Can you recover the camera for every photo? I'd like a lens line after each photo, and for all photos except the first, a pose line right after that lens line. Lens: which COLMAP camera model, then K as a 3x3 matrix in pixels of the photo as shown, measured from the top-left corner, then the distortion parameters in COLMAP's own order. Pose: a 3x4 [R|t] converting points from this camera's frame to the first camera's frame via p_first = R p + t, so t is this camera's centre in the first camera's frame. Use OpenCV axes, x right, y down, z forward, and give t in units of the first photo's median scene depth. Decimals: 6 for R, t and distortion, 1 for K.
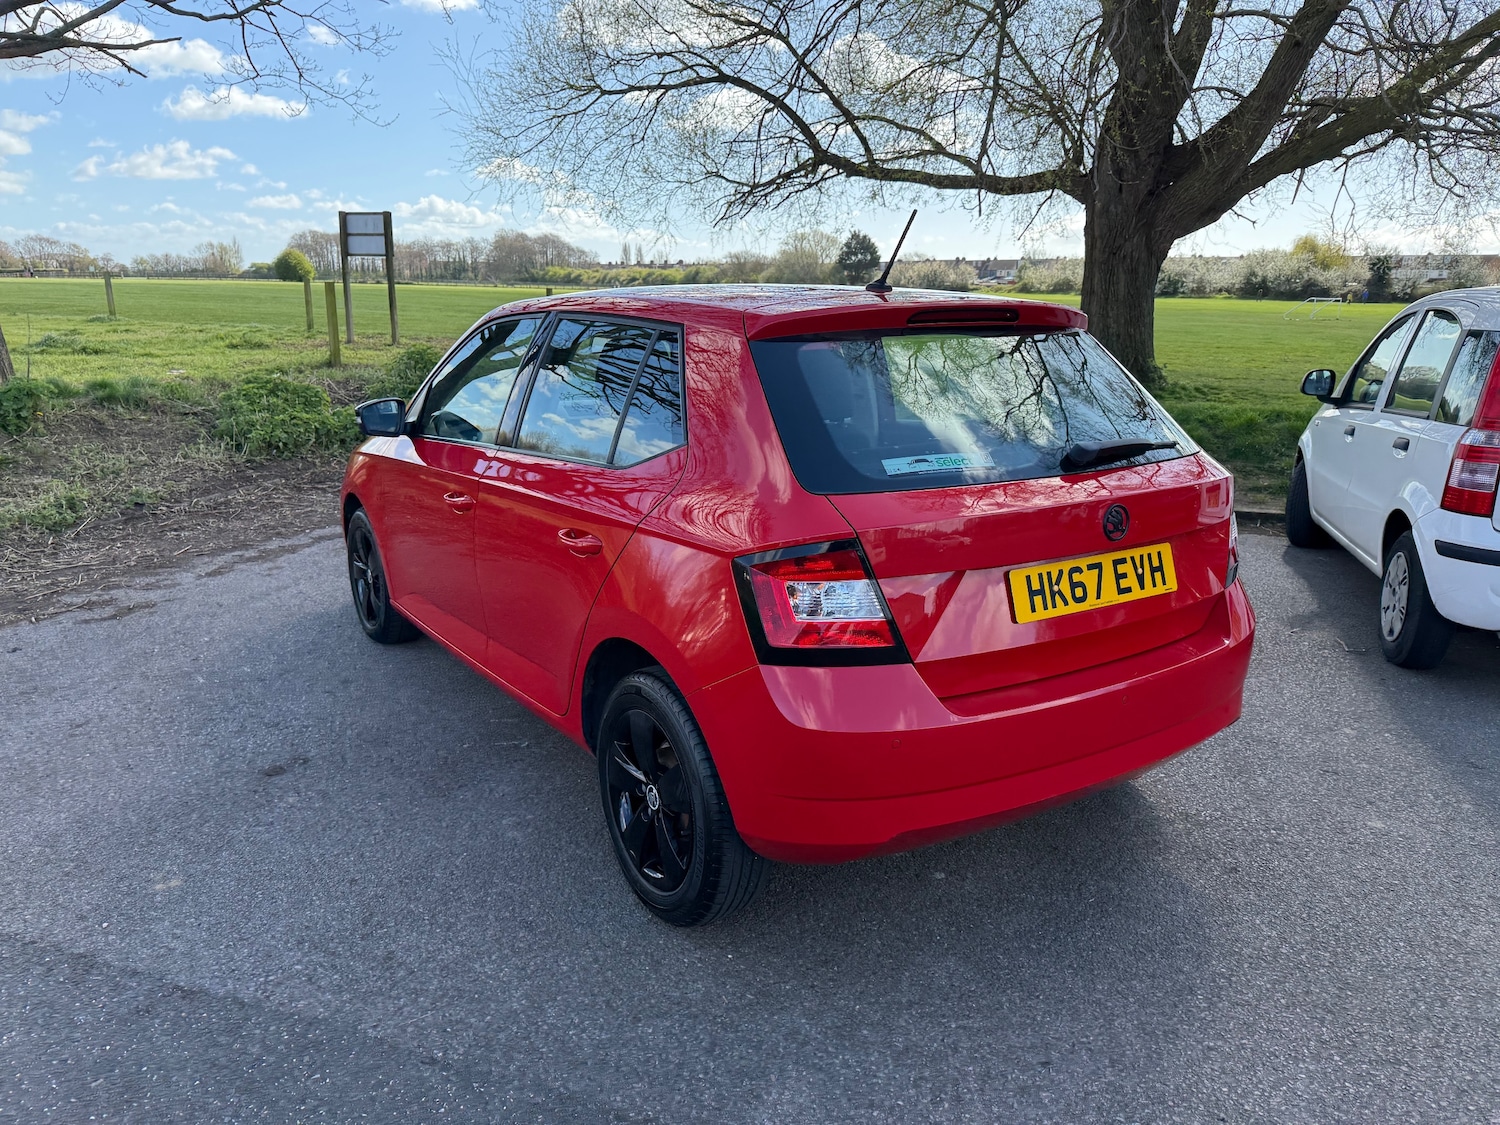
lens RADIAL K [[1051.2, 0, 743.7], [0, 1051.2, 577.6], [0, 0, 1]] dist [0.023547, -0.033165]
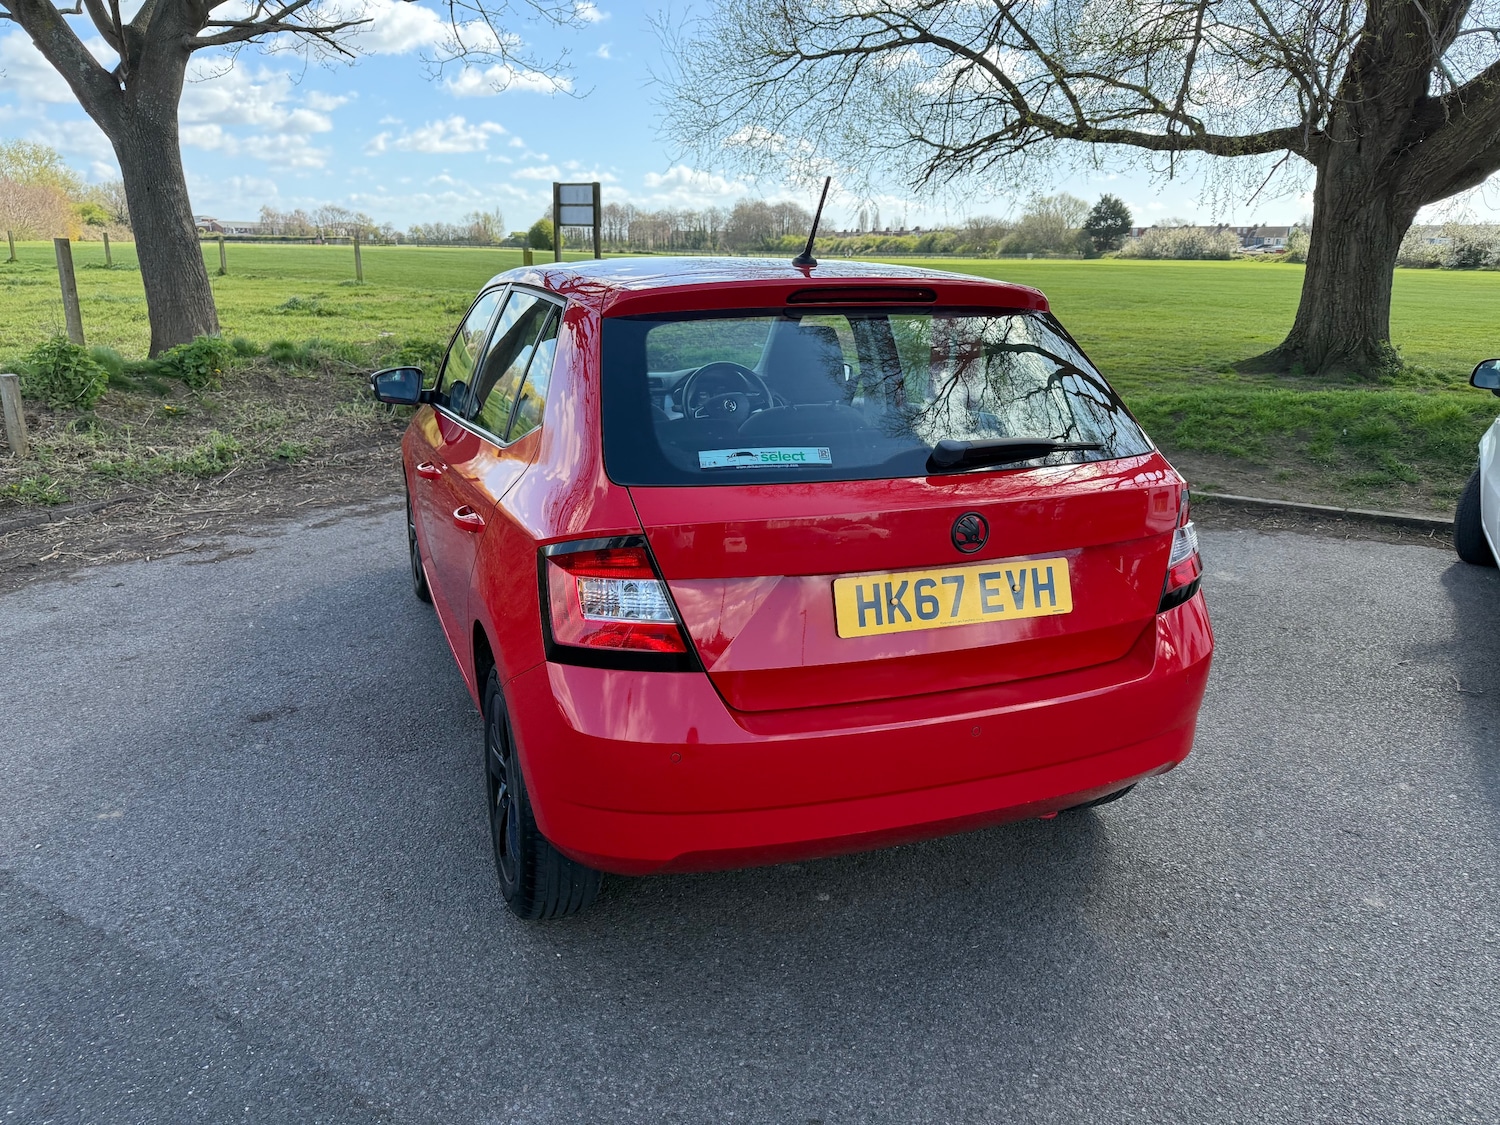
lens RADIAL K [[1051.2, 0, 743.5], [0, 1051.2, 572.9], [0, 0, 1]] dist [0.023547, -0.033165]
pose [[0.976809, 0.064974, -0.204016, 0.159899], [-0.060098, 0.997741, 0.030012, -0.015326], [0.205505, -0.017055, 0.978508, 0.043069]]
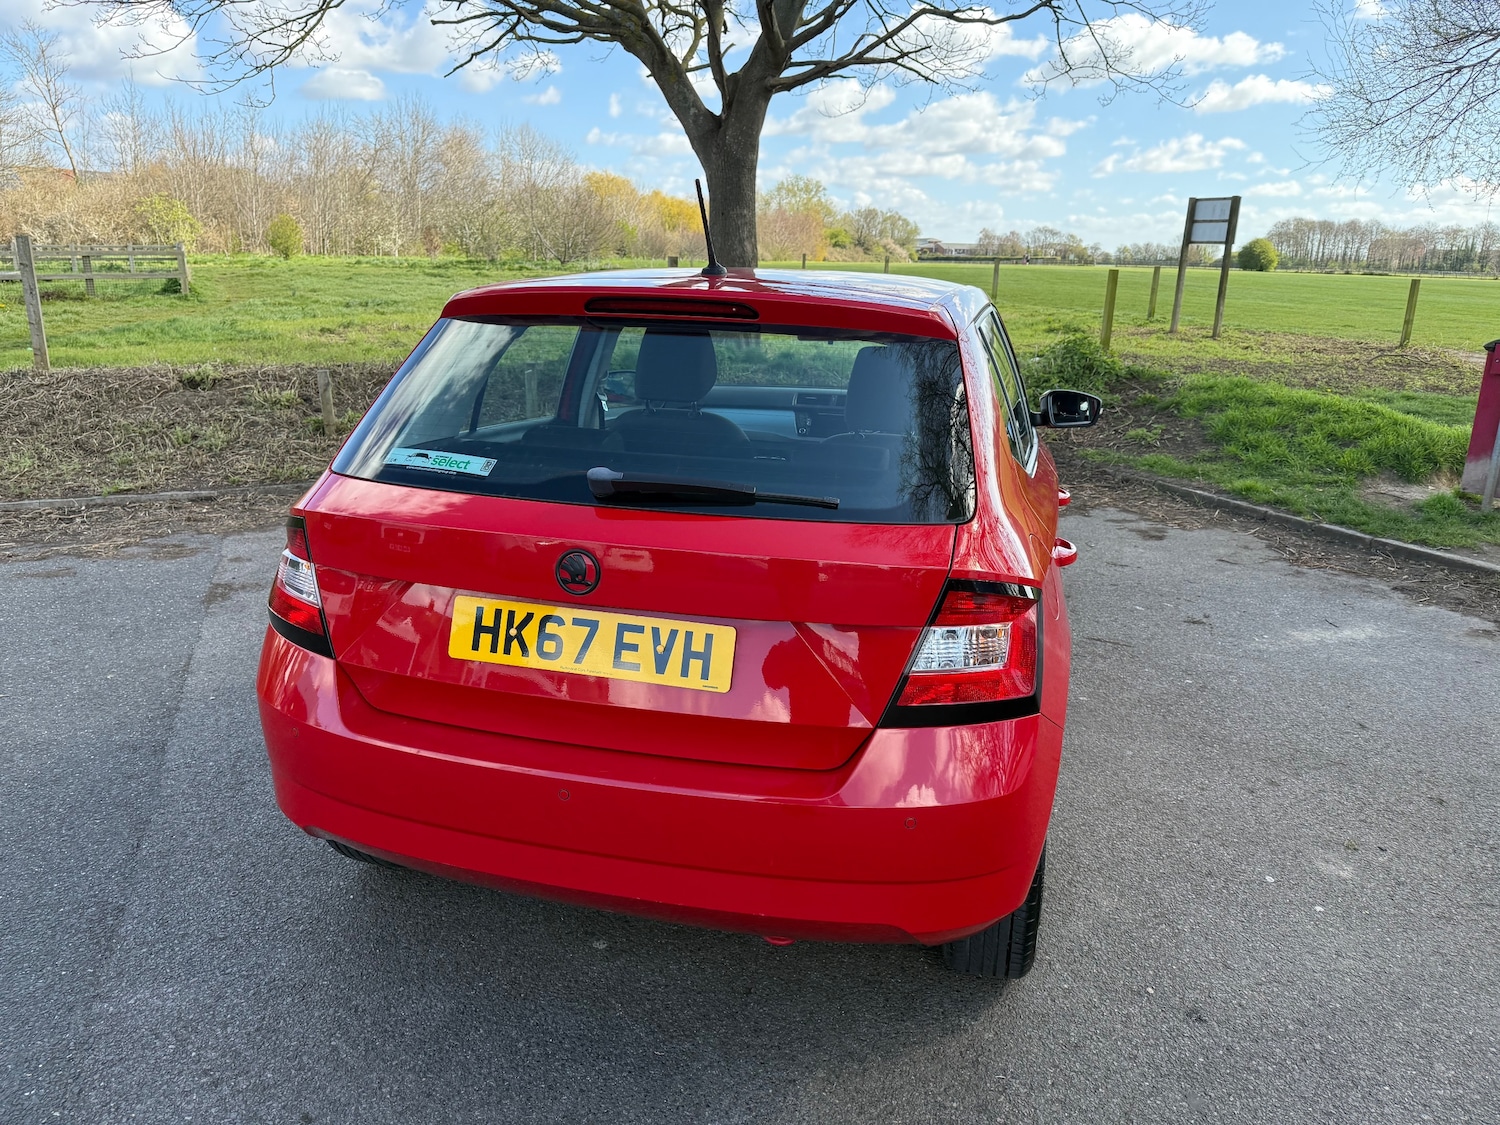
lens RADIAL K [[1051.2, 0, 747.5], [0, 1051.2, 572.6], [0, 0, 1]] dist [0.023547, -0.033165]
pose [[0.670647, 0.216320, -0.709534, 0.455361], [-0.212656, 0.972451, 0.095476, -0.070170], [0.710641, 0.086856, 0.698173, 0.248077]]
